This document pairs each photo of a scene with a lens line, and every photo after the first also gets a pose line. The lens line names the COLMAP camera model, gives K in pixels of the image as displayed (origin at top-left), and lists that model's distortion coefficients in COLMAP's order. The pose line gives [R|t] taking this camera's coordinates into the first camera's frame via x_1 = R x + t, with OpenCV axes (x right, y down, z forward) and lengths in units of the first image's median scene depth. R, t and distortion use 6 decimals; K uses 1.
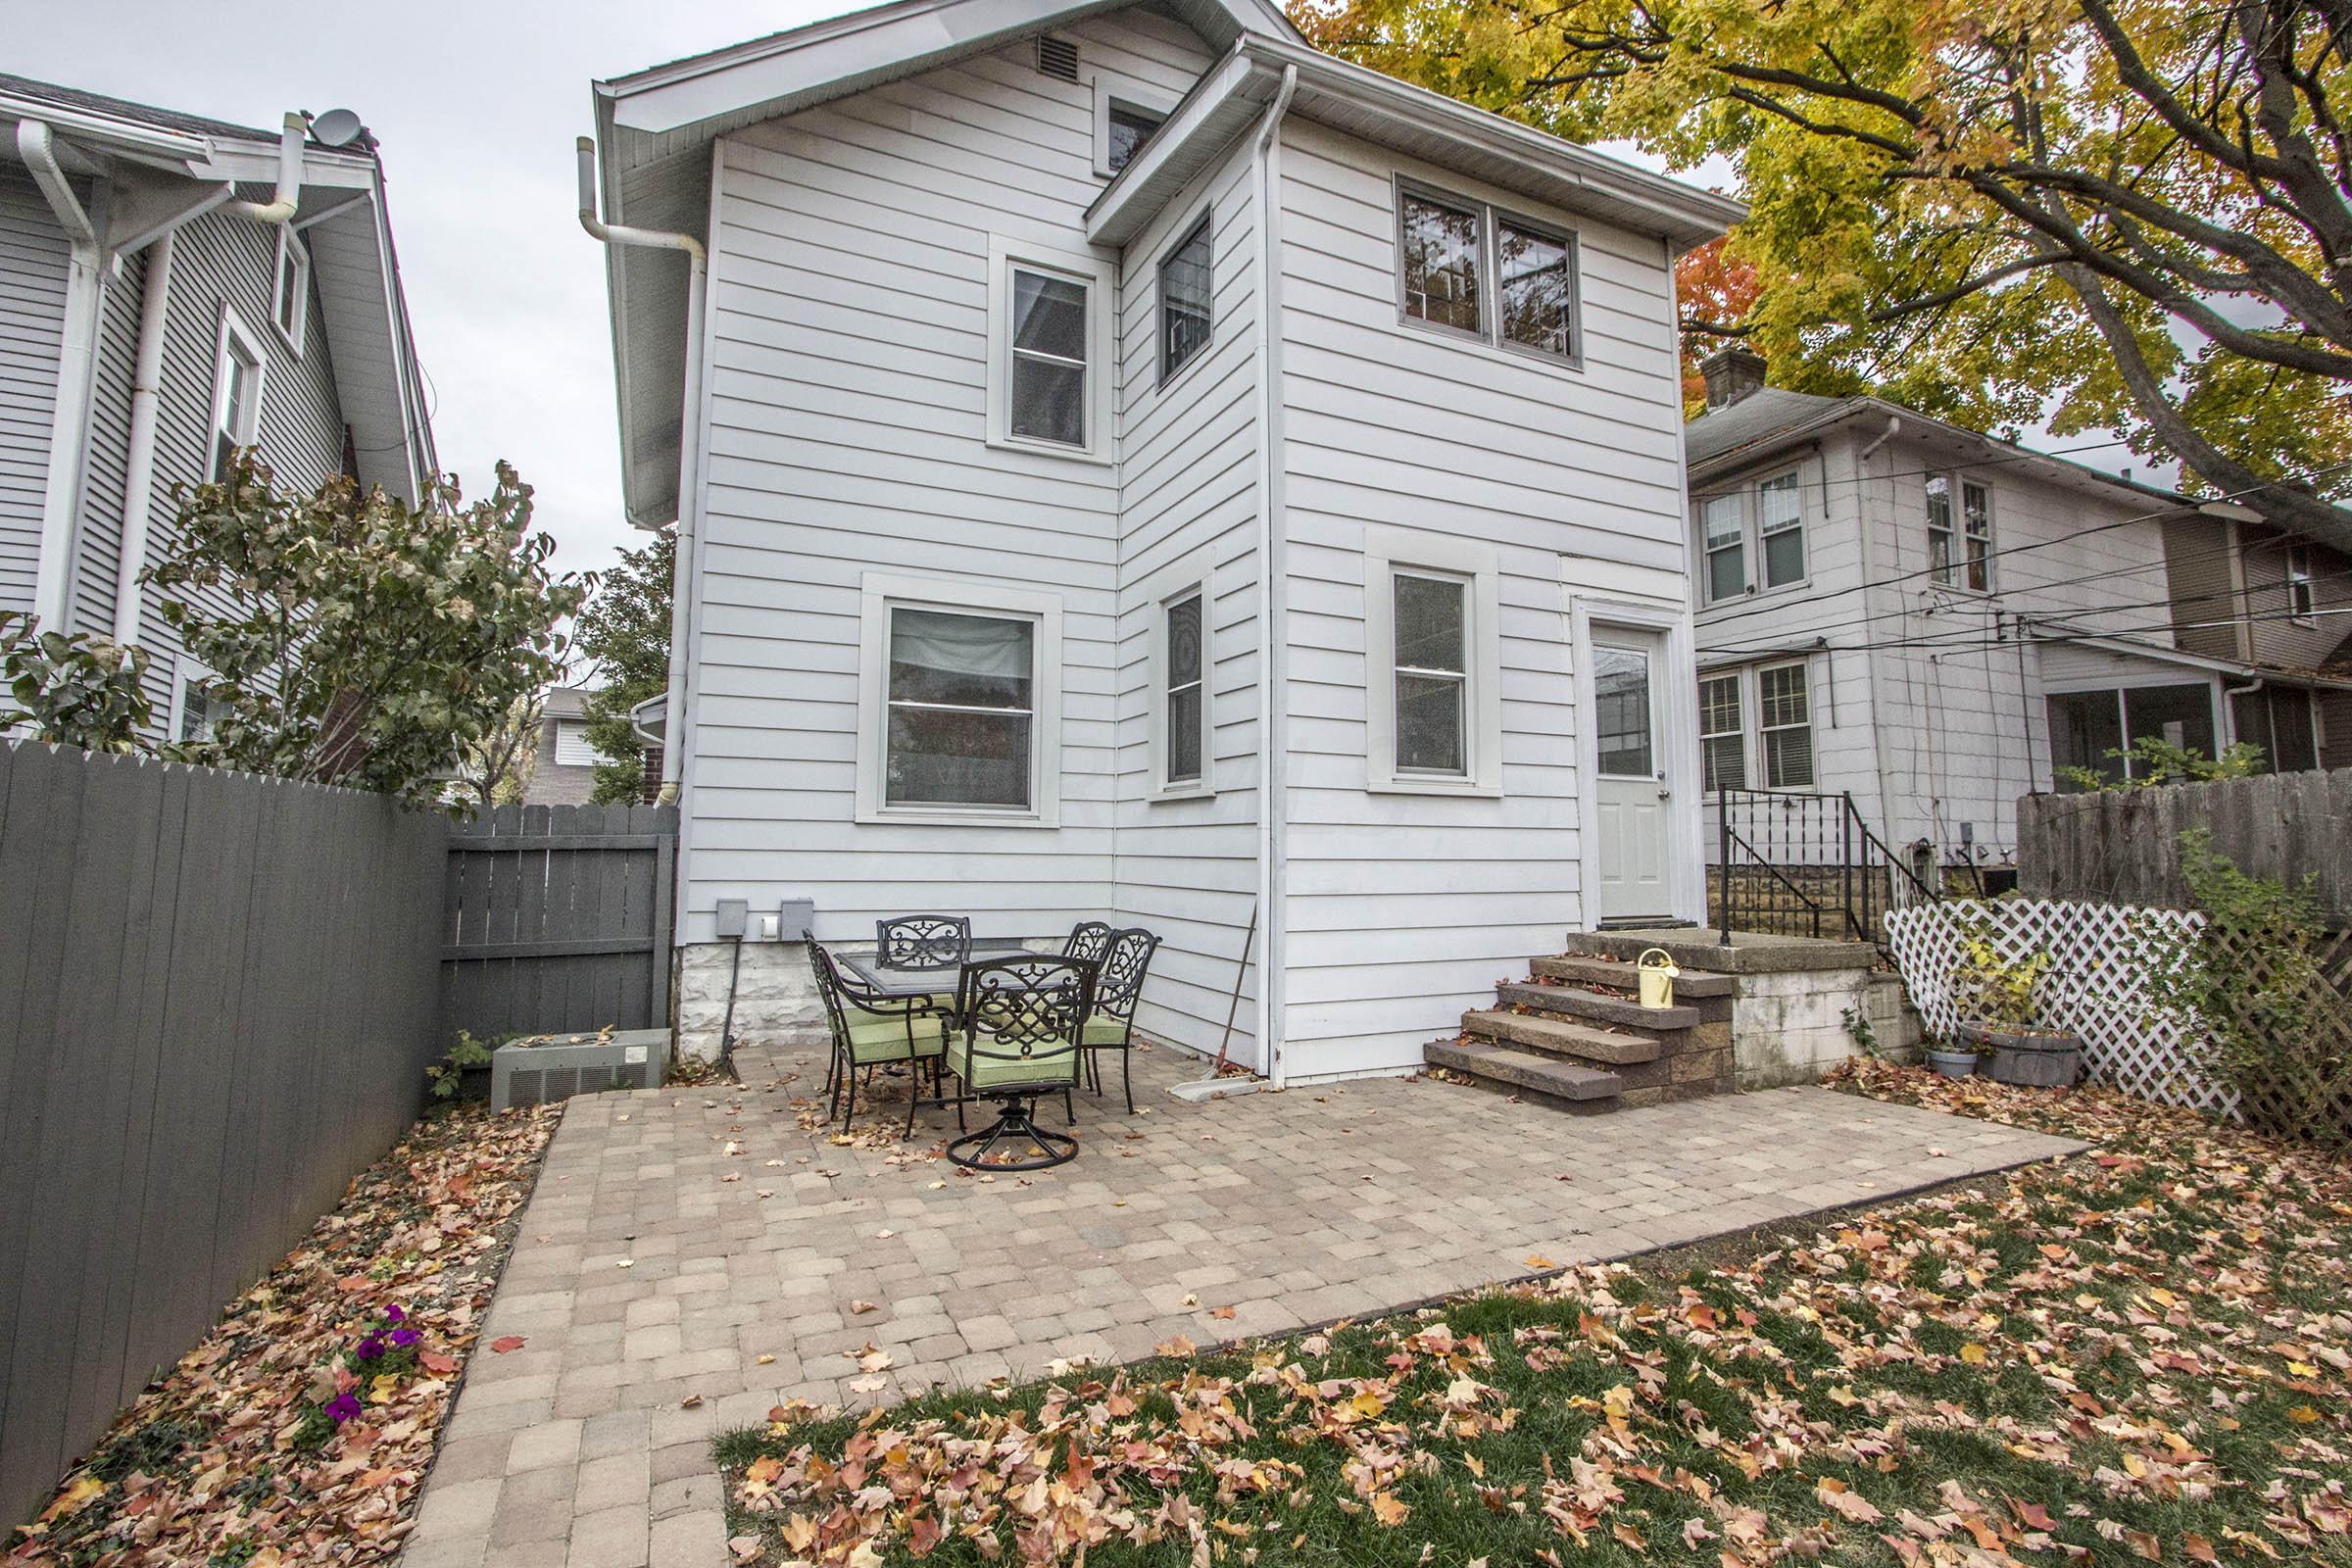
lens RADIAL K [[1091.2, 0, 1176.0], [0, 1091.2, 784.0], [0, 0, 1]] dist [0.002774, 0.001598]
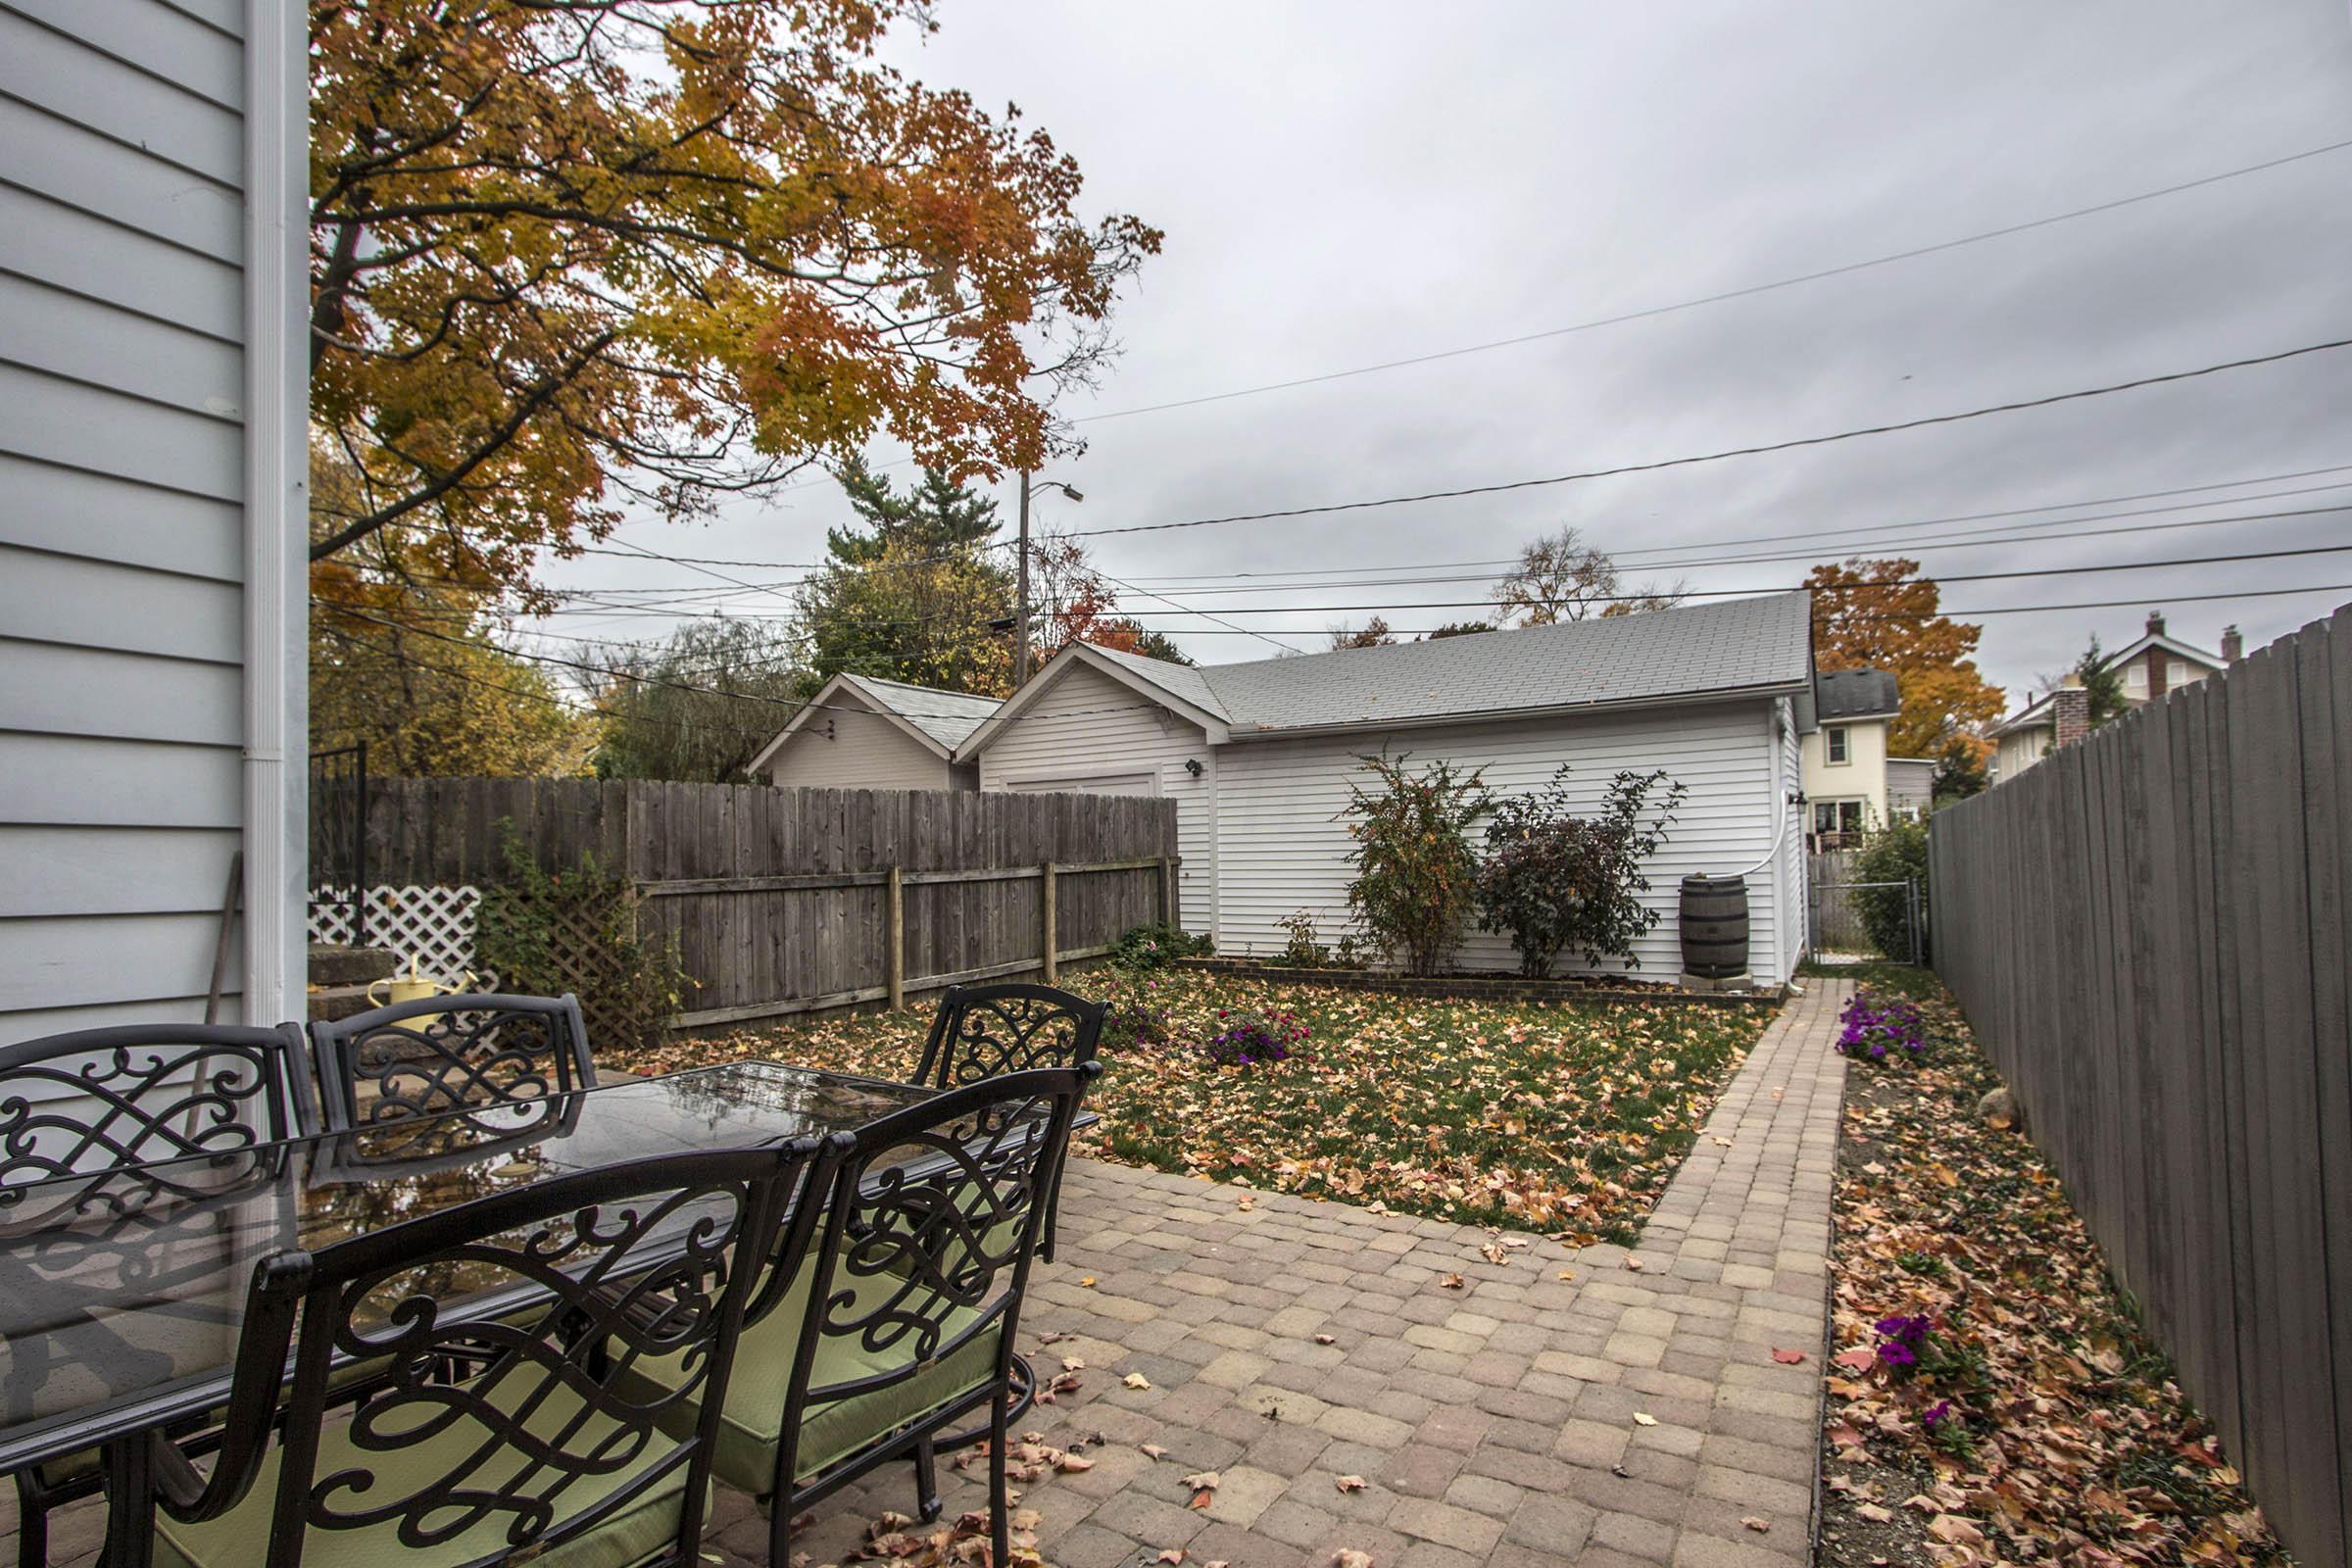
lens RADIAL K [[1091.2, 0, 1176.0], [0, 1091.2, 784.0], [0, 0, 1]] dist [0.002774, 0.001598]
pose [[-0.542149, 0.050289, 0.838776, -1.053946], [-0.059637, 0.993388, -0.098105, 0.121921], [-0.838163, -0.103210, -0.535565, 1.845838]]
